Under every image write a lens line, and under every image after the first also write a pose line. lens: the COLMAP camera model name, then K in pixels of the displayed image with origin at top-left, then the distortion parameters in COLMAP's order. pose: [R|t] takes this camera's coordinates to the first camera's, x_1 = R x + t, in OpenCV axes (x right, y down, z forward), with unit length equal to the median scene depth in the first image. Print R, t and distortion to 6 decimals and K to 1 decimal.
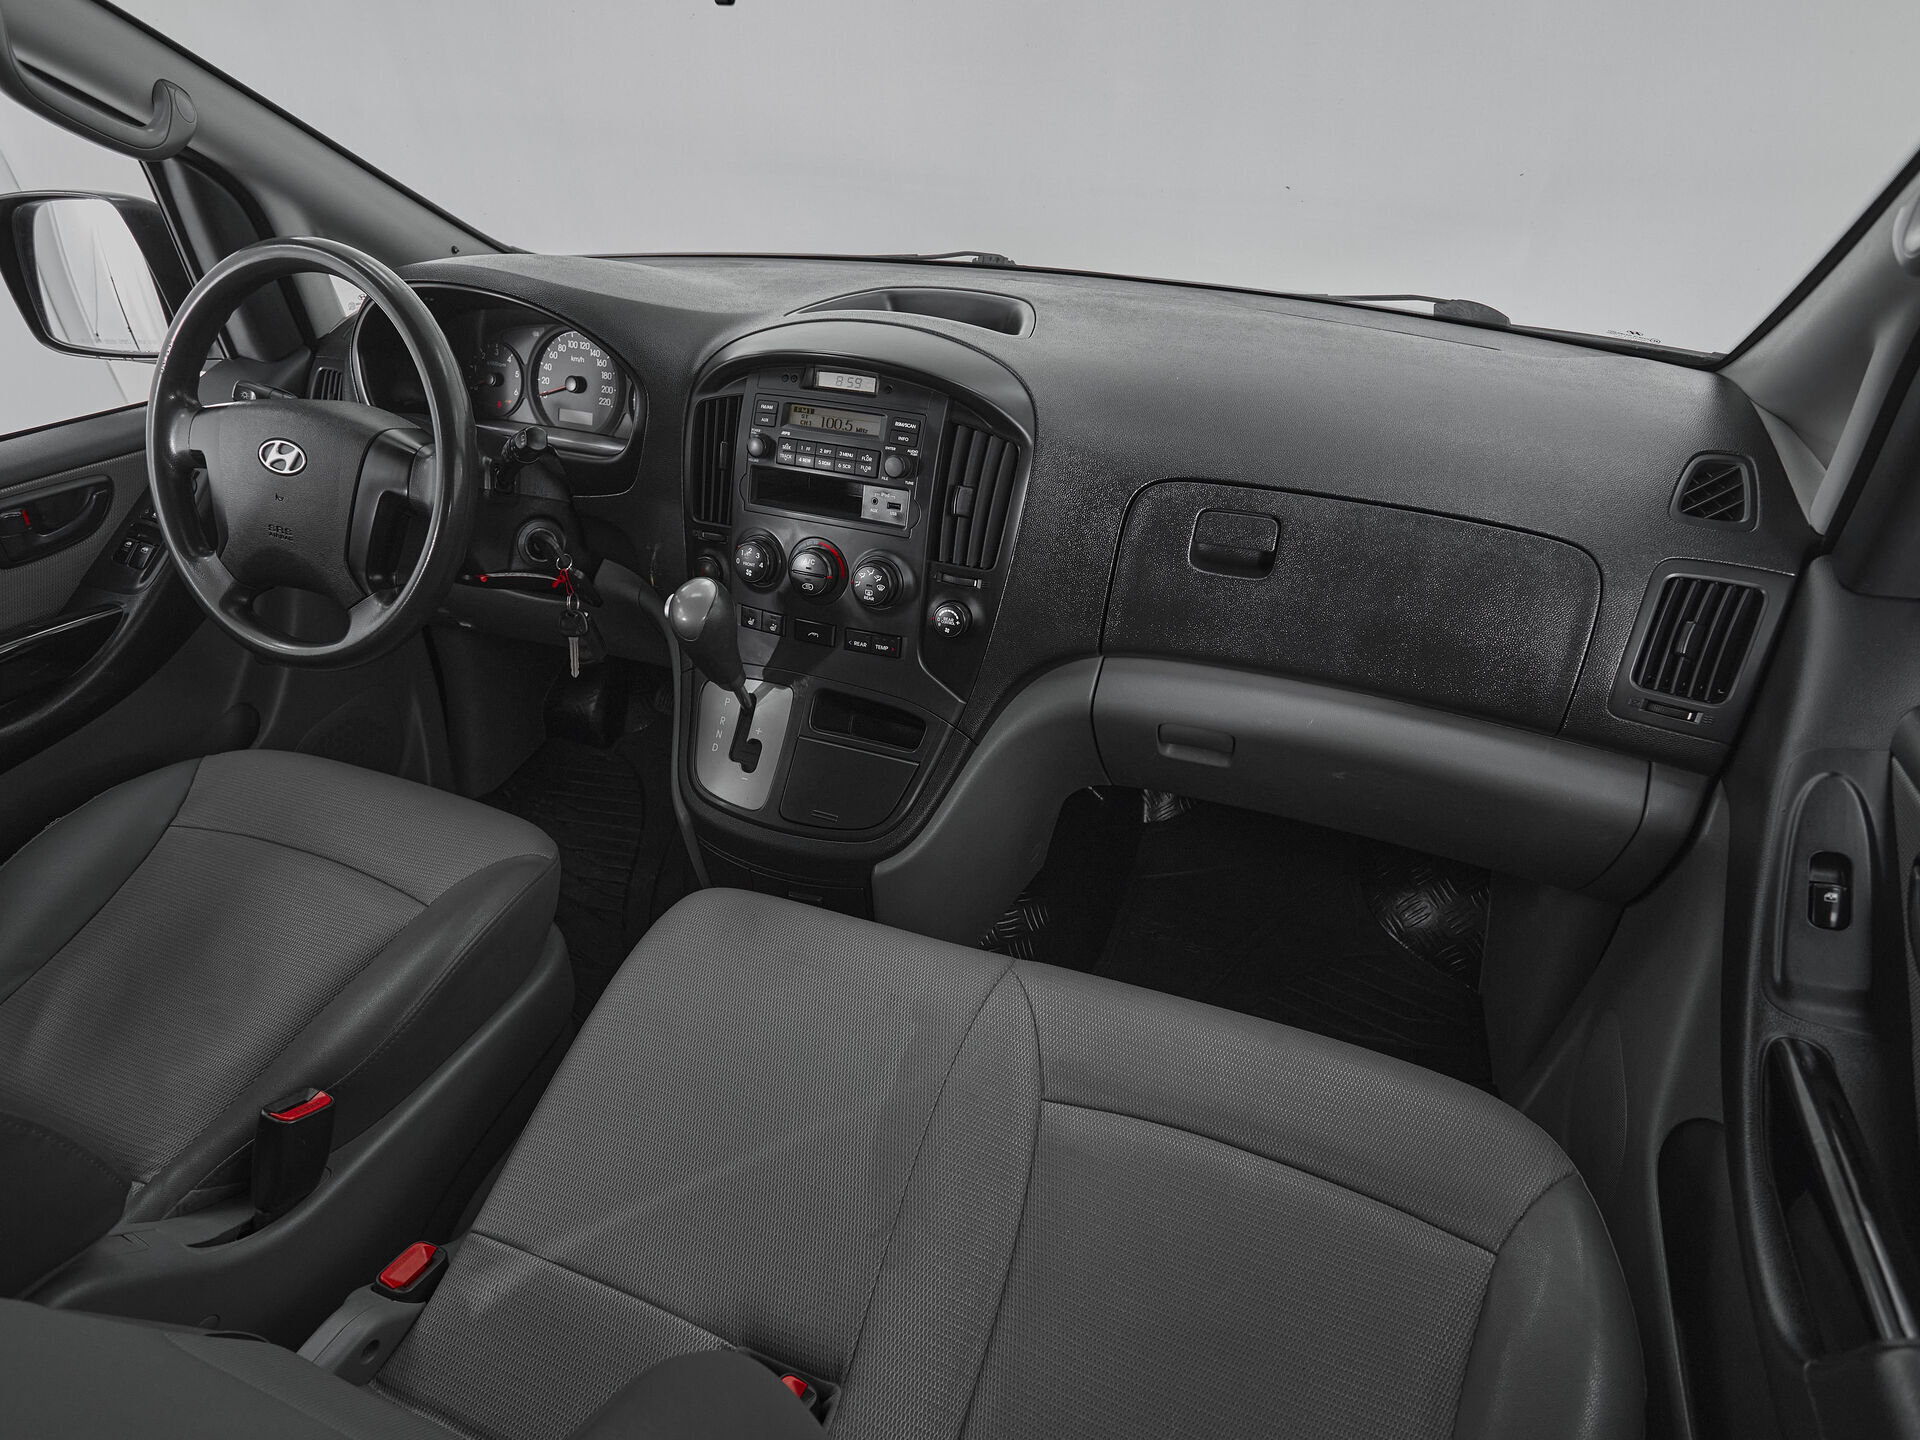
lens RADIAL K [[1028.8, 0, 960.0], [0, 1028.8, 720.0], [0, 0, 1]] dist [-0.000333, 0.001559]
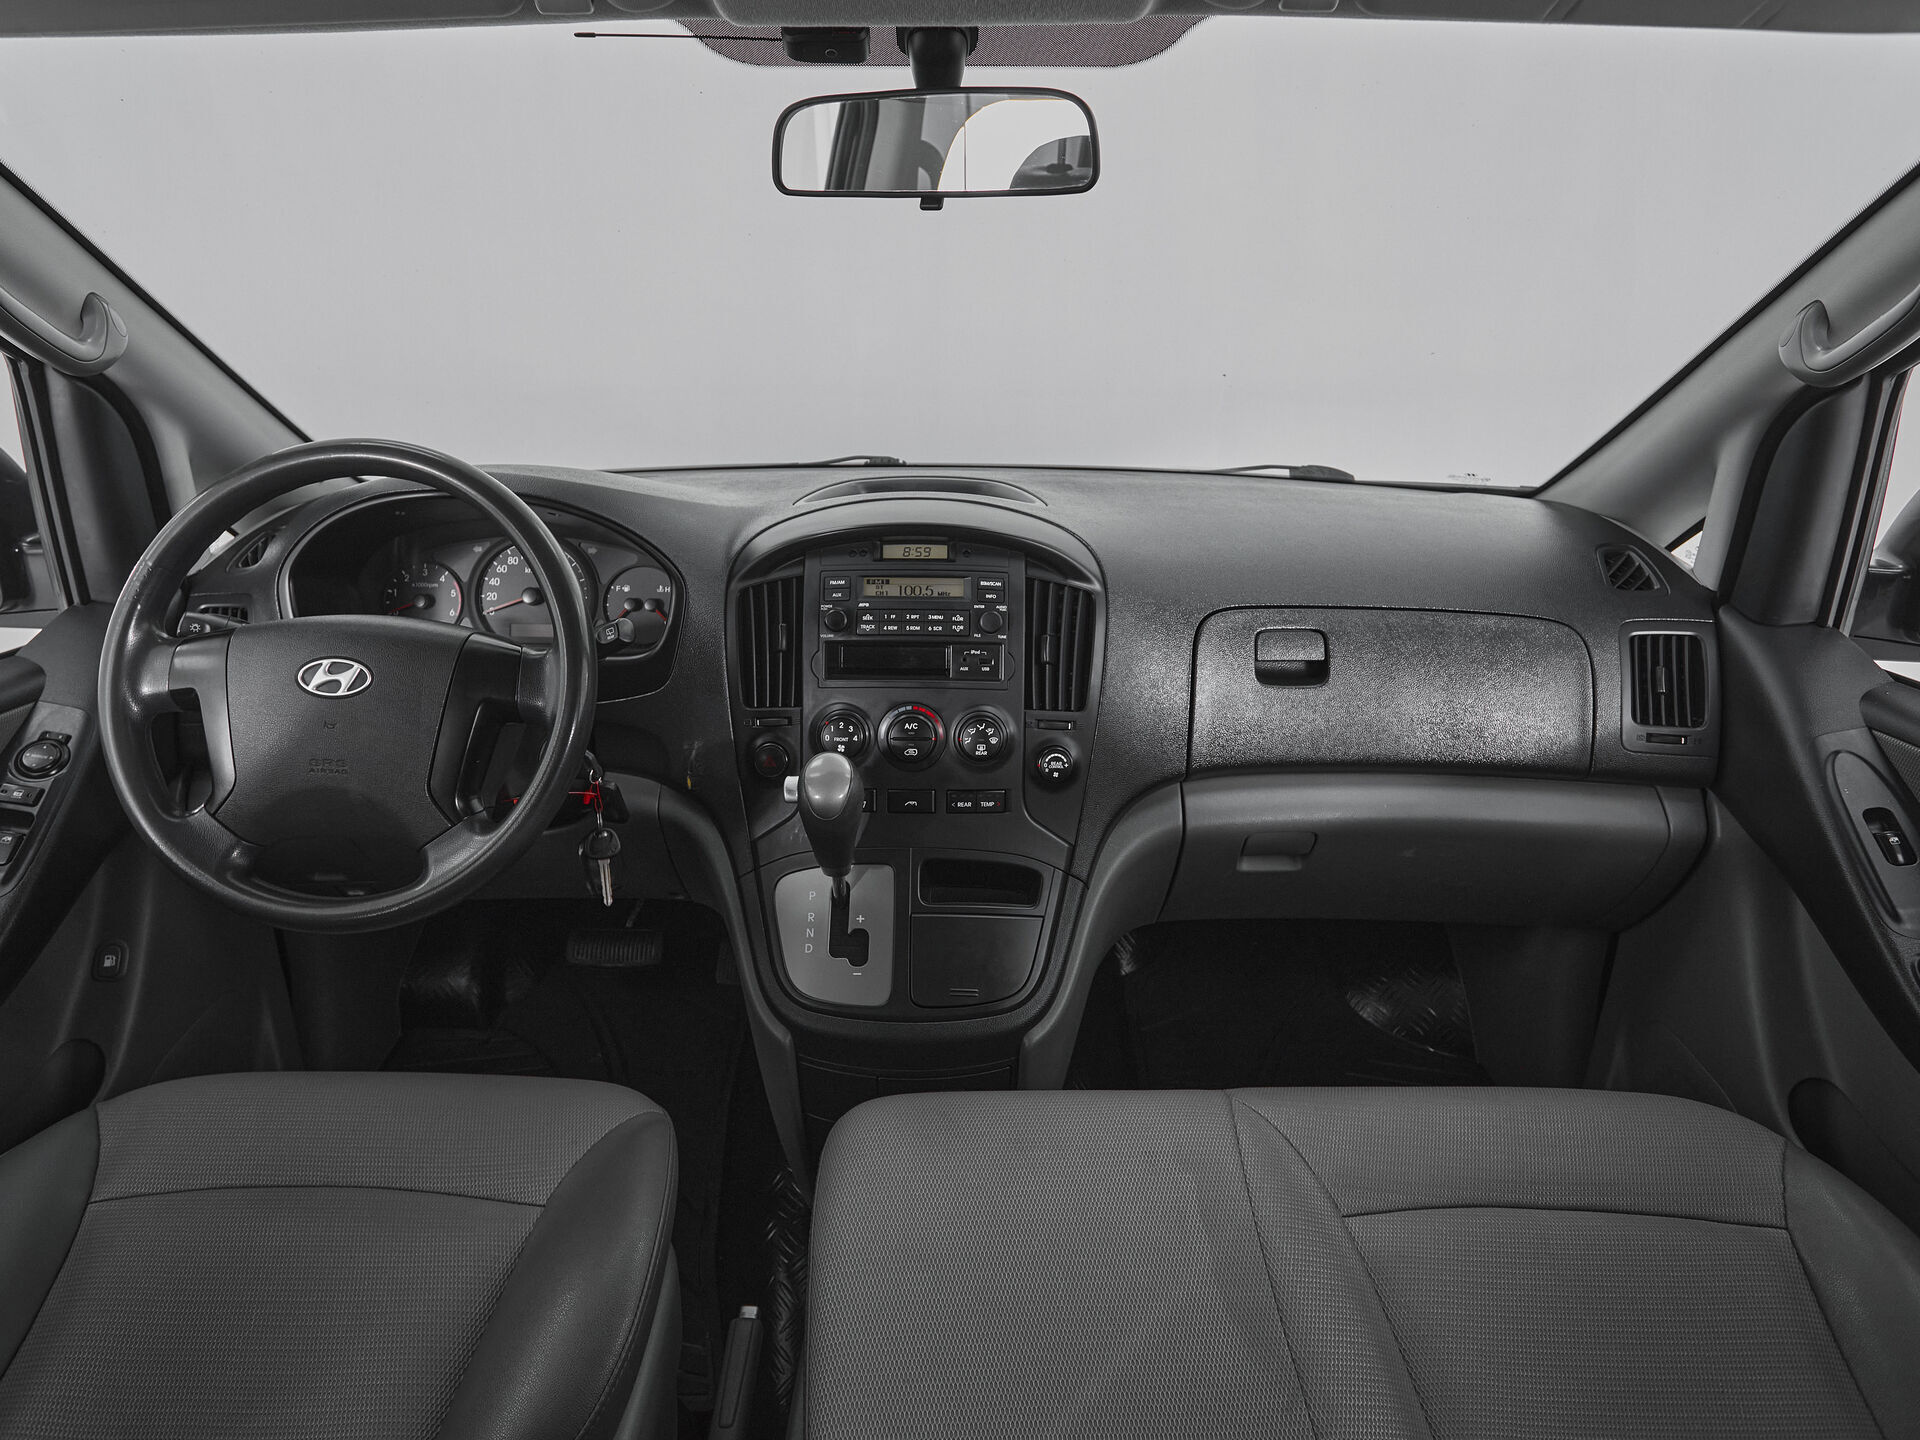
lens RADIAL K [[1073.6, 0, 915.9], [0, 1073.6, 690.0], [0, 0, 1]] dist [0.000946, -0.000078]
pose [[0.940562, -0.114987, 0.319565, -0.458481], [0.190647, 0.957463, -0.216606, 0.034085], [-0.281065, 0.264656, 0.922475, 0.049880]]
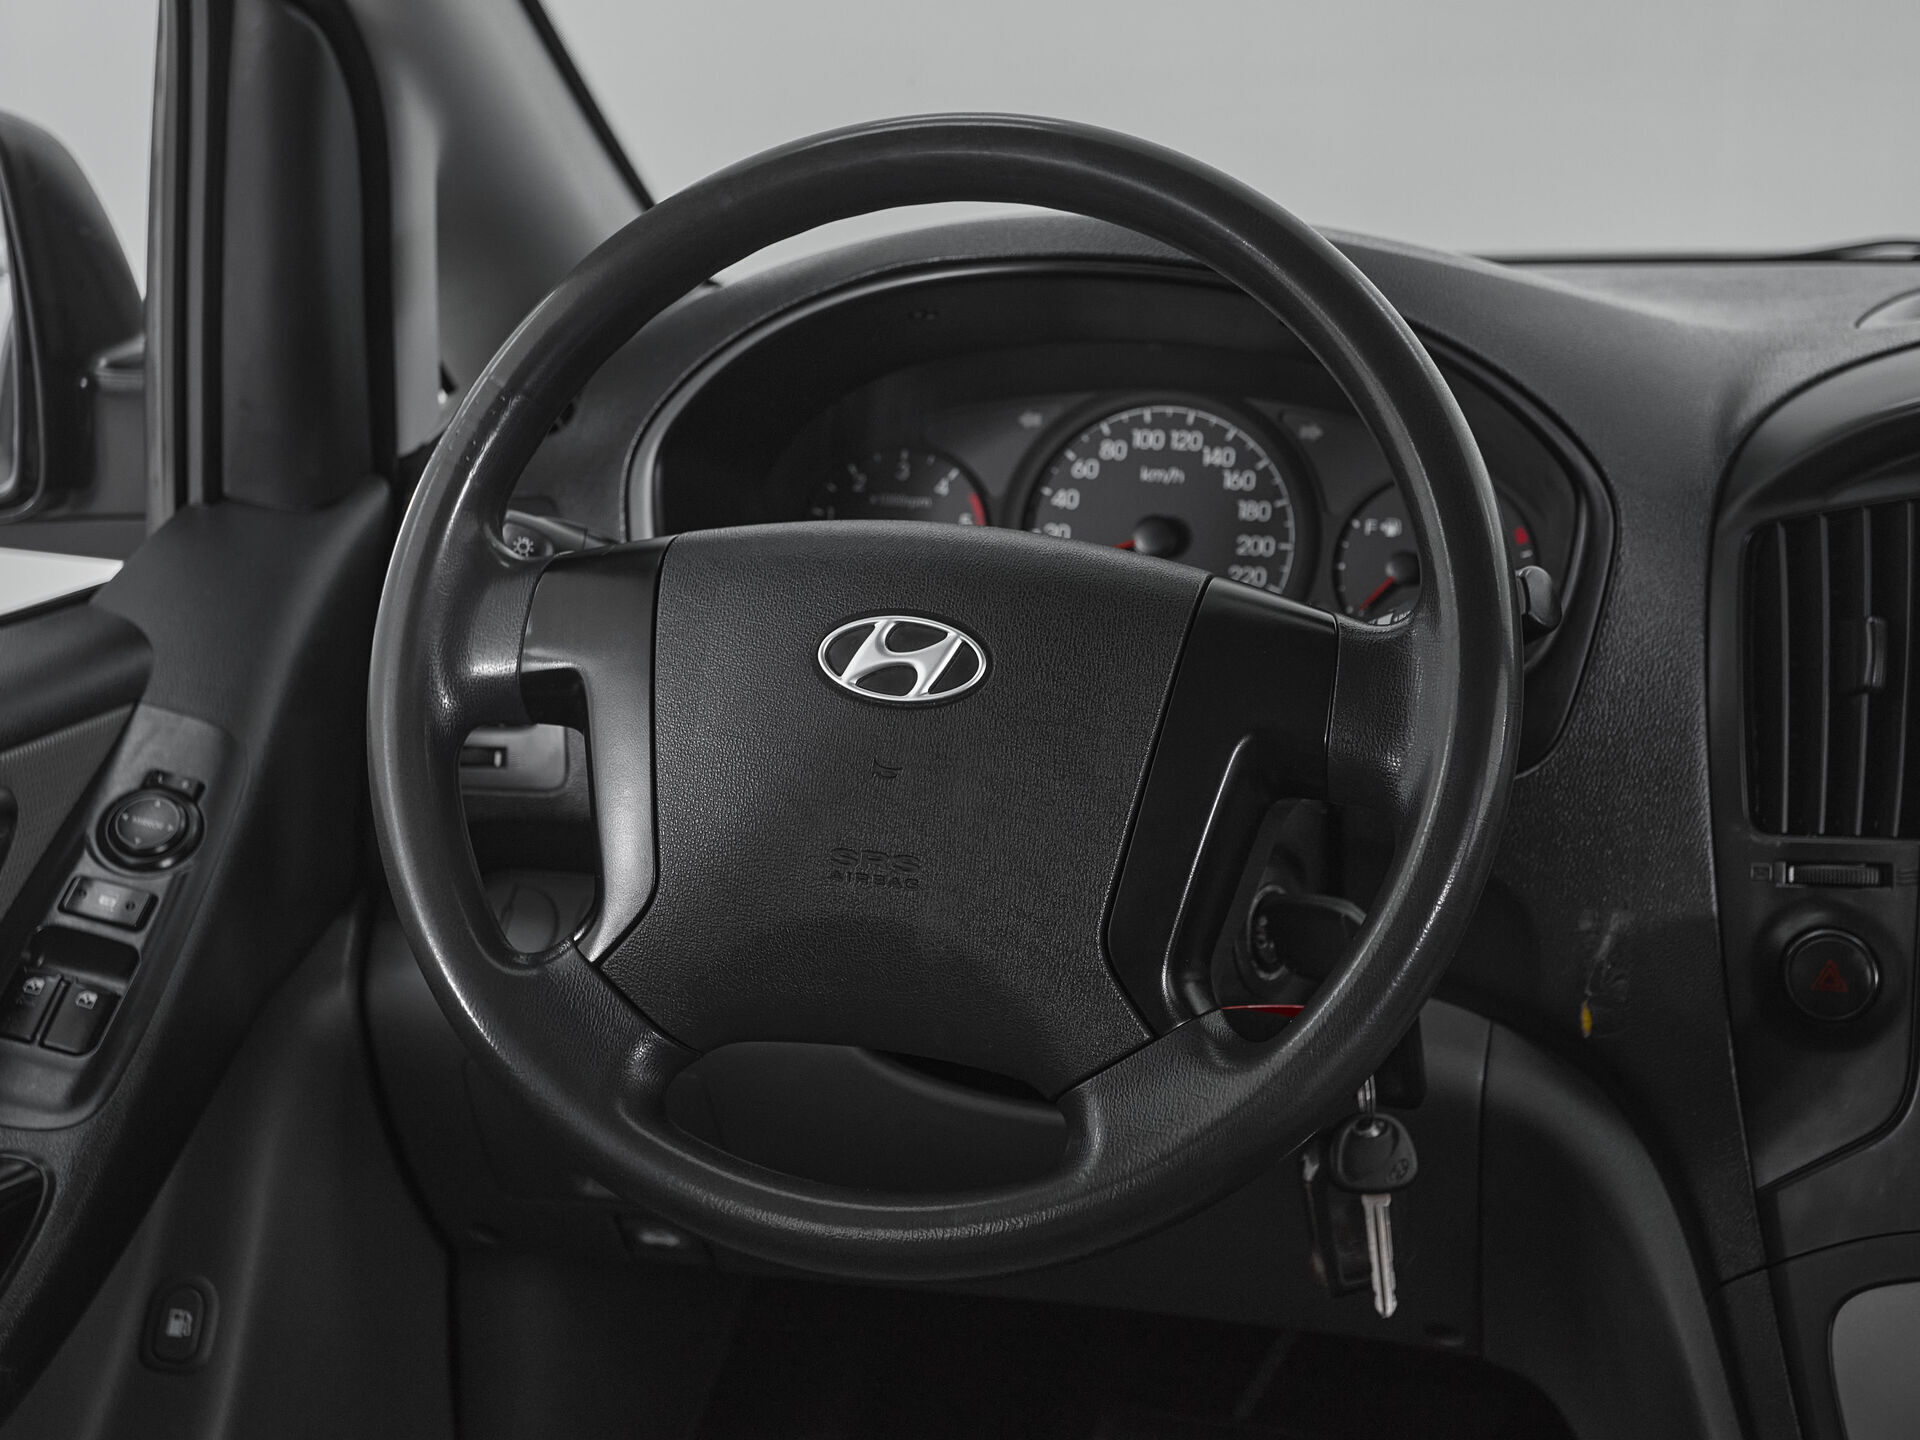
lens RADIAL K [[2822.1, 0, 884.9], [0, 2822.1, 572.1], [0, 0, 1]] dist [0.027289, -0.103540]
pose [[0.996473, -0.029852, 0.078423, -0.689619], [0.056747, 0.928200, -0.367729, 0.071784], [-0.061815, 0.370882, 0.926620, 0.073444]]
